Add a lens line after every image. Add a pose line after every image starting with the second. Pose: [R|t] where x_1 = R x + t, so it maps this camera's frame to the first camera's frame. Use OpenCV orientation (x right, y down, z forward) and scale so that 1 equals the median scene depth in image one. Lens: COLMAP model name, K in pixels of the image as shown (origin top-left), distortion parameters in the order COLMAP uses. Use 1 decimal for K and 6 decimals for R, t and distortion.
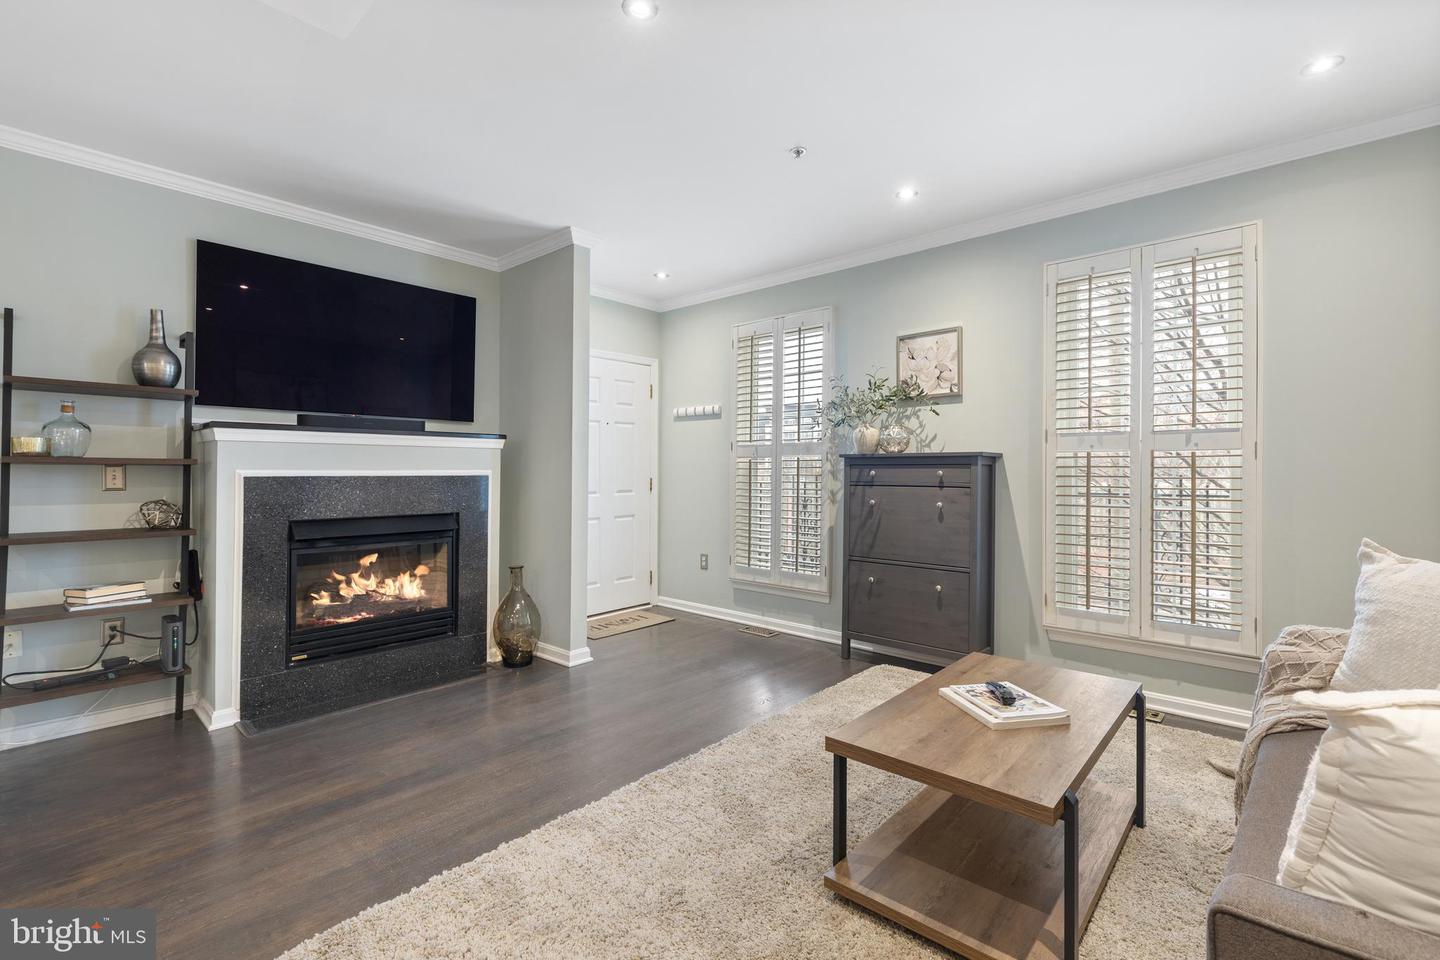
lens RADIAL K [[646.6, 0, 729.0], [0, 646.6, 467.4], [0, 0, 1]] dist [0.013557, -0.002402]
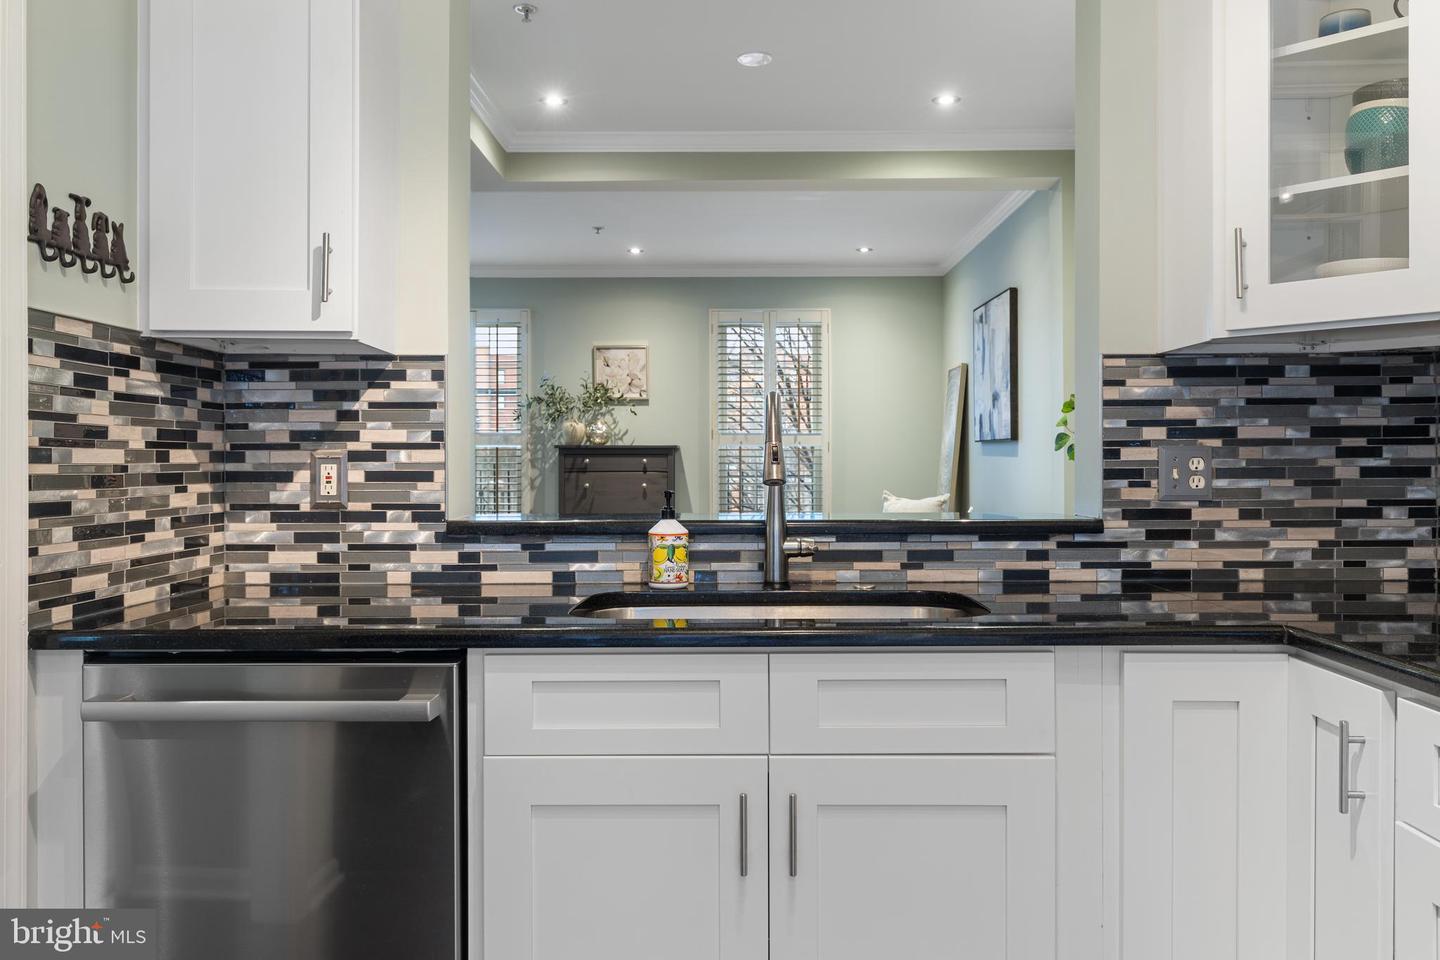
lens RADIAL K [[1075.5, 0, 742.2], [0, 1075.5, 479.3], [0, 0, 1]] dist [0.011445, 0.001765]
pose [[0.746552, -0.013306, 0.665194, -0.901039], [-0.002790, 0.999729, 0.023129, -0.004970], [-0.665321, -0.019123, 0.746312, -0.691579]]
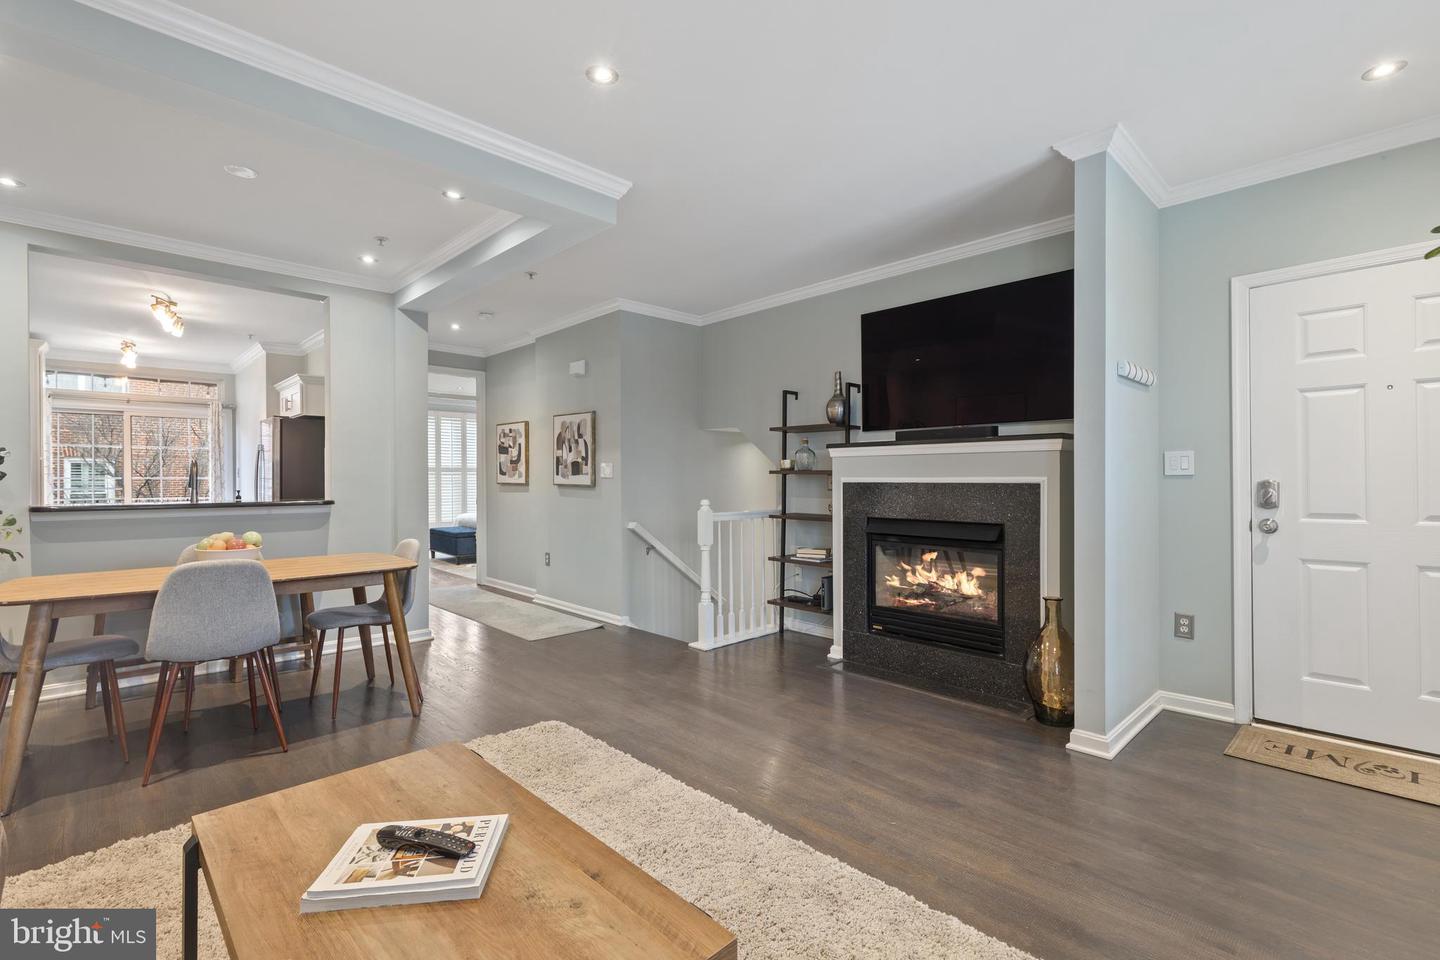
lens RADIAL K [[639.6, 0, 759.4], [0, 639.6, 479.3], [0, 0, 1]] dist [-0.005032, -0.000418]
pose [[-0.047128, 0.005000, -0.998876, 0.506491], [0.012960, 0.999906, 0.004393, 0.000482], [0.998805, -0.012738, -0.047188, 0.679668]]
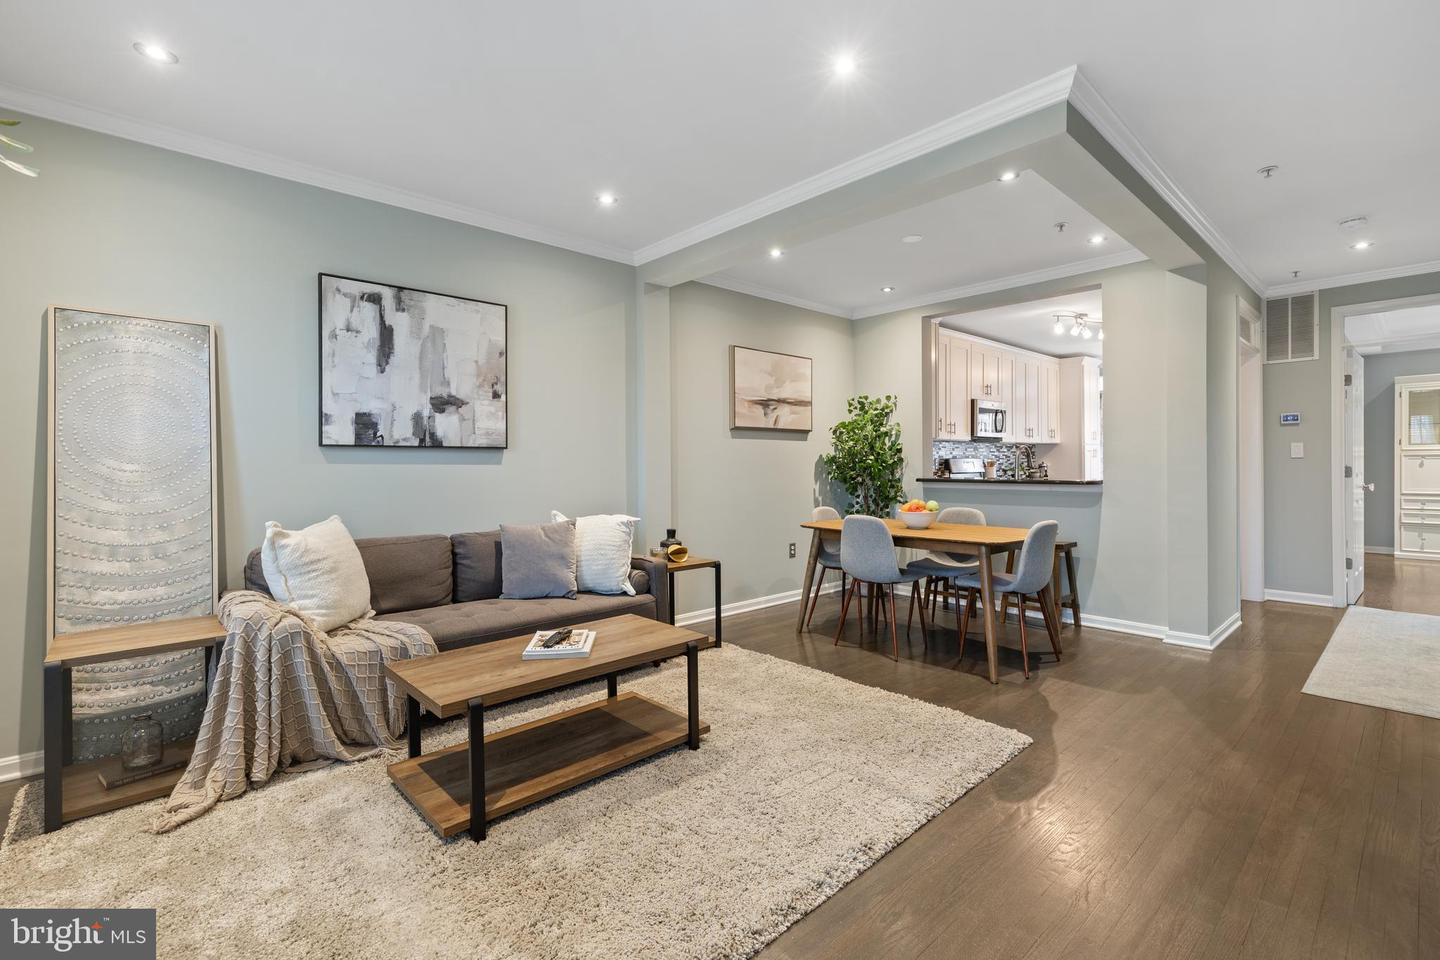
lens RADIAL K [[646.6, 0, 715.6], [0, 646.6, 471.3], [0, 0, 1]] dist [0.013557, -0.002402]
pose [[-0.994223, 0.006521, 0.107135, -0.016954], [0.007040, 0.999965, 0.004465, 0.005035], [-0.107102, 0.005194, -0.994234, 1.130556]]
